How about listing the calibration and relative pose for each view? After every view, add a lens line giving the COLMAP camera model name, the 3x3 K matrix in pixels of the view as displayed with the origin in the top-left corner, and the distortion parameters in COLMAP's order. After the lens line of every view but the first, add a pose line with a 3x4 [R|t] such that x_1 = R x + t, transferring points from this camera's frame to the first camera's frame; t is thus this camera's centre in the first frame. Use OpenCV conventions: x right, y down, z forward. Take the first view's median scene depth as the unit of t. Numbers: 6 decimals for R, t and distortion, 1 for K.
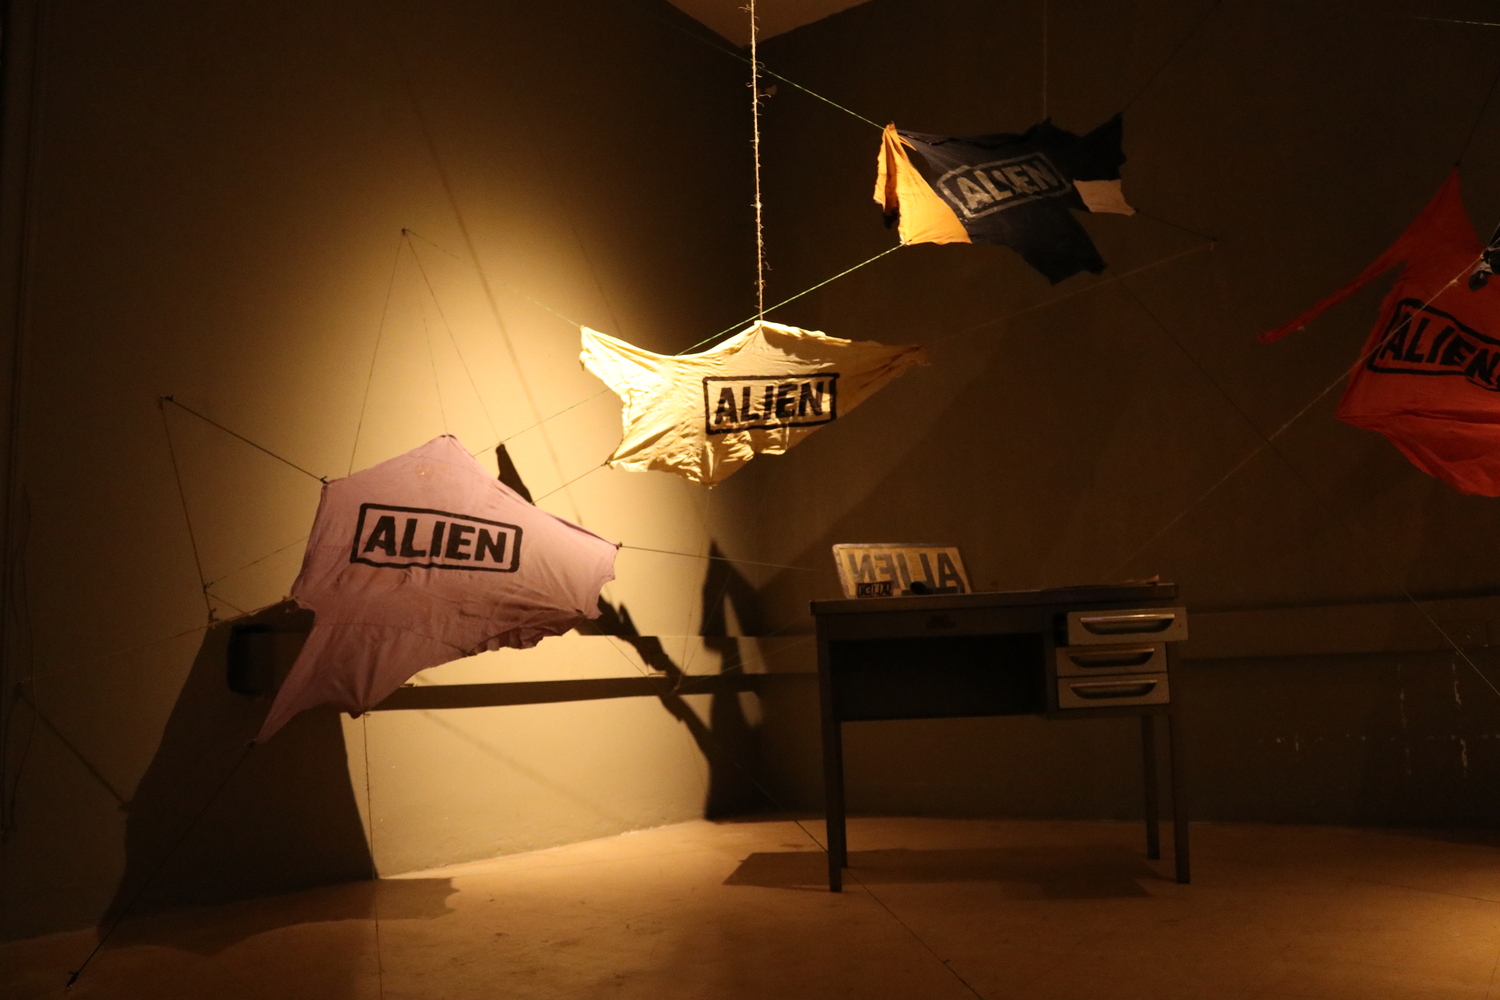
lens RADIAL K [[1245.4, 0, 750.0], [0, 1245.4, 500.0], [0, 0, 1]] dist [-0.149986, 0.153487]
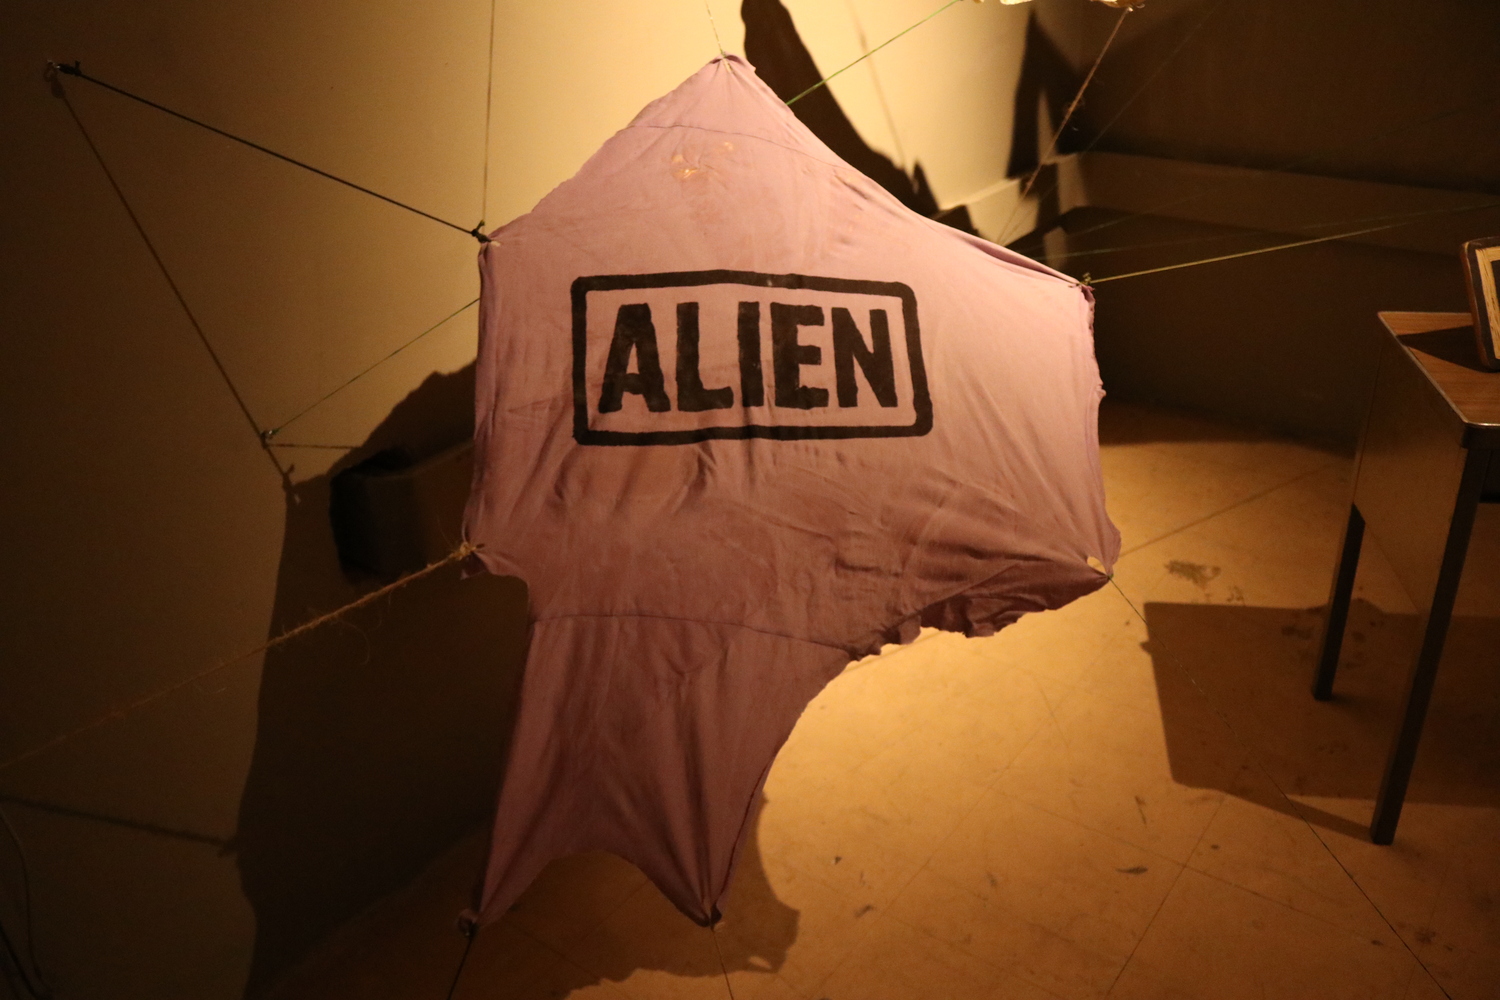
lens RADIAL K [[1245.4, 0, 750.0], [0, 1245.4, 500.0], [0, 0, 1]] dist [-0.149986, 0.153487]
pose [[0.999433, 0.001777, -0.033637, -0.240564], [0.017974, 0.816419, 0.577180, -0.191148], [0.028487, -0.577457, 0.815924, 0.601504]]
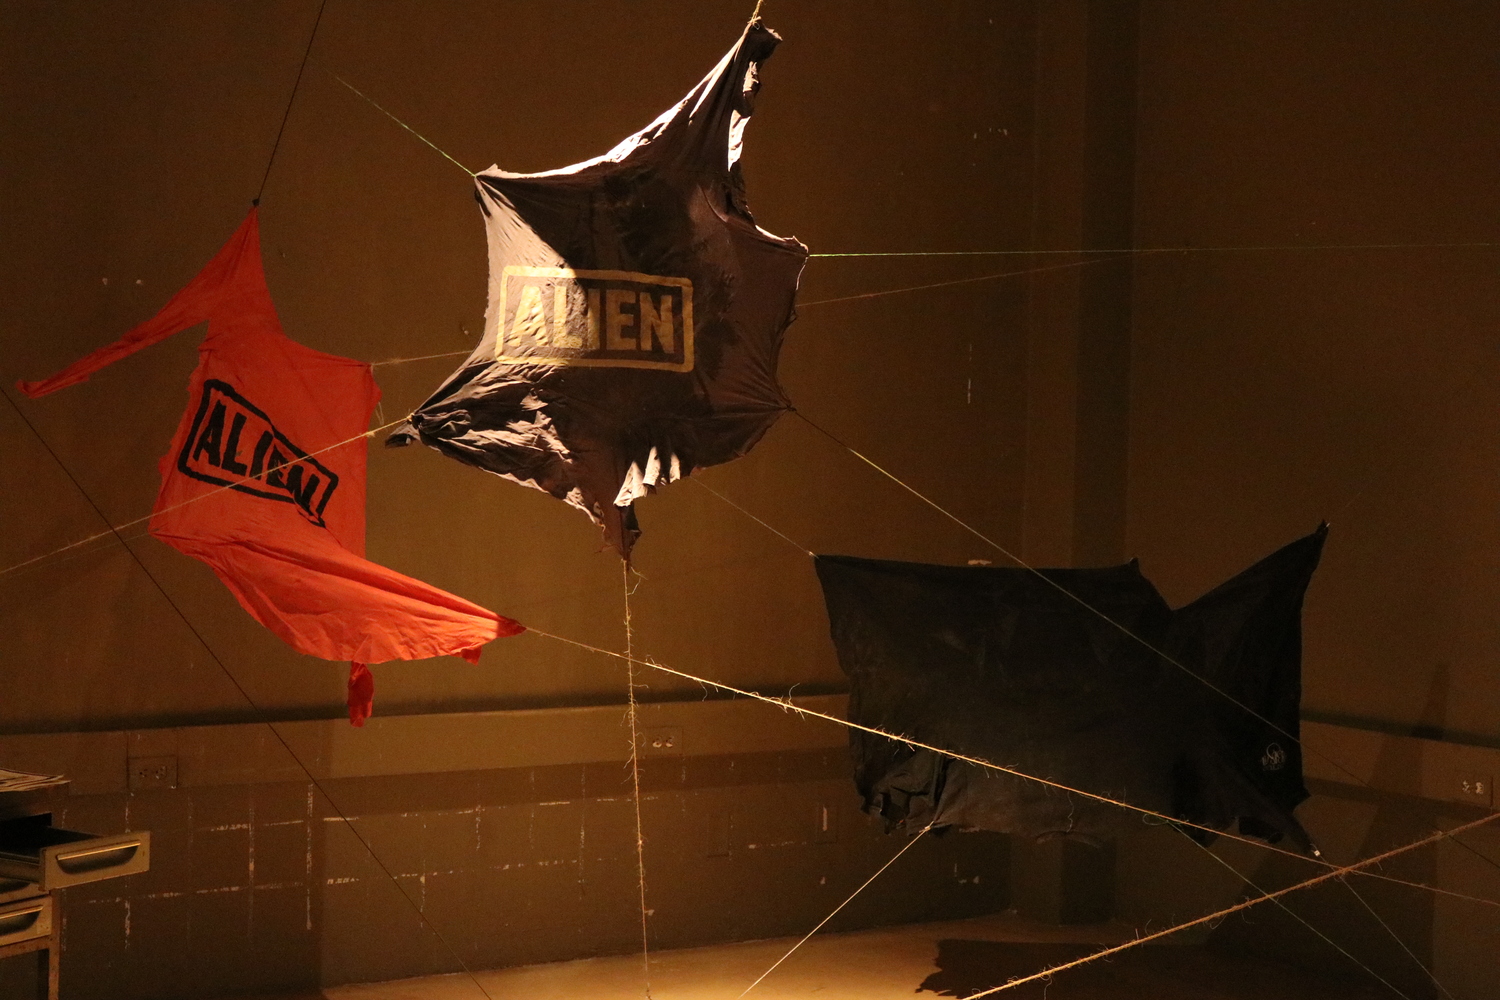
lens RADIAL K [[2697.1, 0, 750.0], [0, 2697.1, 500.0], [0, 0, 1]] dist [-0.001431, -0.105846]
pose [[0.373979, 0.008525, 0.927398, -1.087730], [-0.165709, 0.984481, 0.057774, -0.279822], [-0.912513, -0.175284, 0.369588, 0.006812]]
